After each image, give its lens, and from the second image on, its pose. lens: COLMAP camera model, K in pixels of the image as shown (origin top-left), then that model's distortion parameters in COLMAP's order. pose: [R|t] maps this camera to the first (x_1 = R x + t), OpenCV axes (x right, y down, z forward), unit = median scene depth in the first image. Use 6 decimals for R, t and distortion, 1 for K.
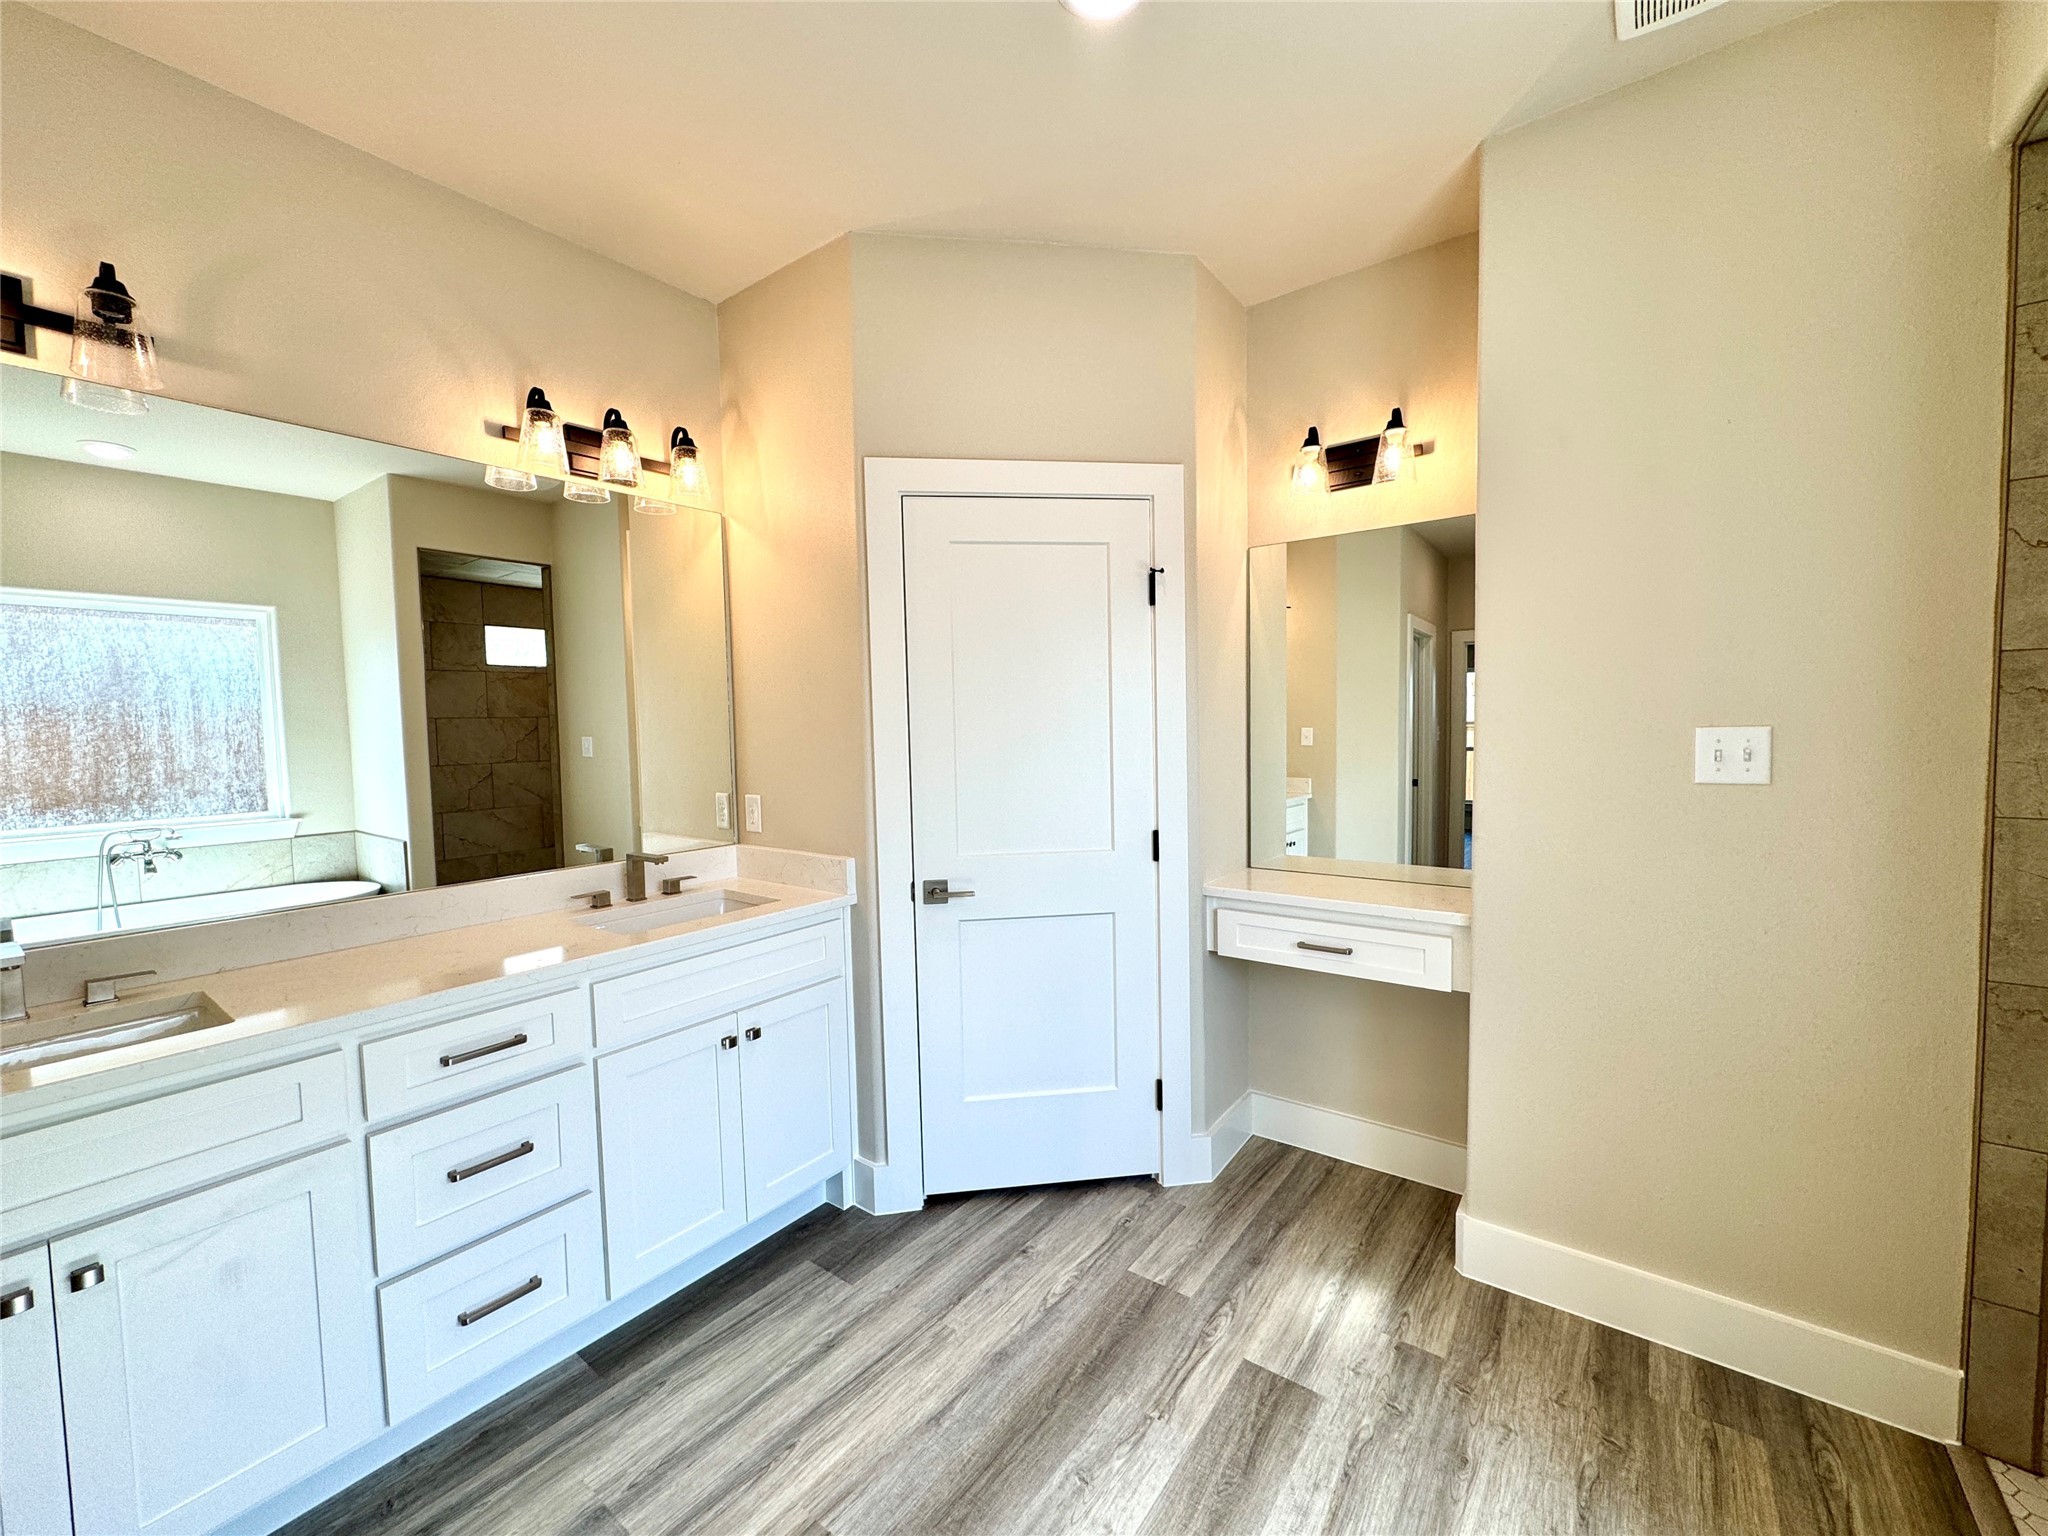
lens RADIAL K [[827.1, 0, 969.7], [0, 827.1, 764.3], [0, 0, 1]] dist [-0.001467, 0.000636]
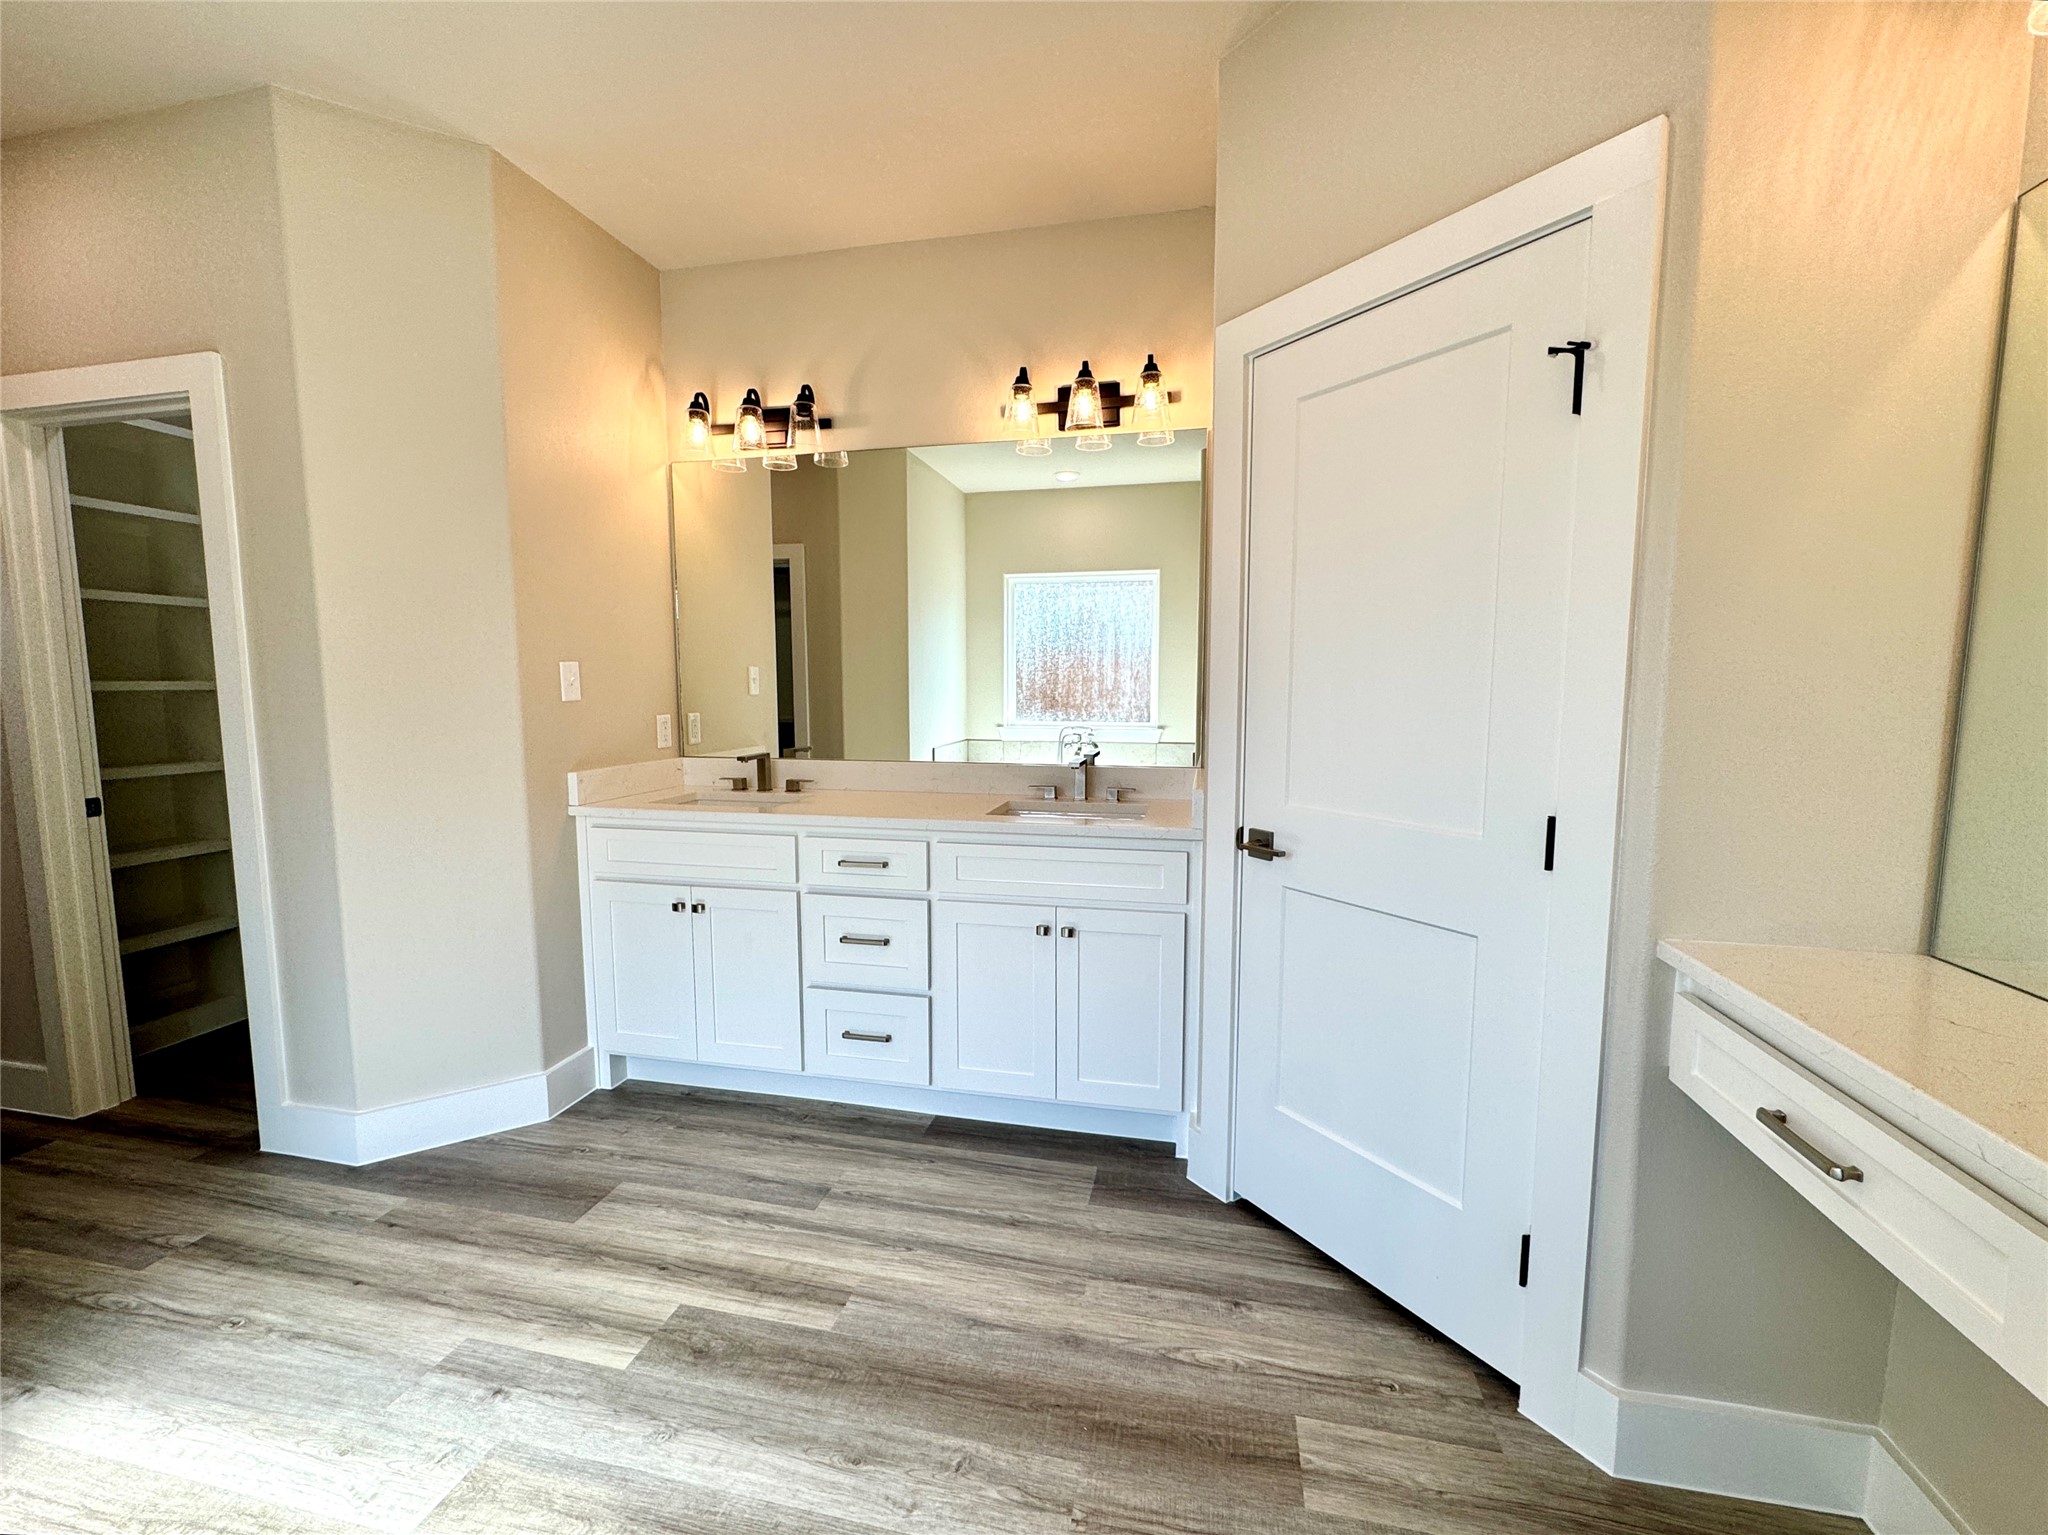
lens RADIAL K [[827.1, 0, 1028.0], [0, 827.1, 765.7], [0, 0, 1]] dist [-0.001467, 0.000636]
pose [[0.448121, 0.114817, -0.886569, 0.690353], [-0.059096, 0.993353, 0.098776, 0.011566], [0.892017, 0.008129, 0.451928, 0.511953]]
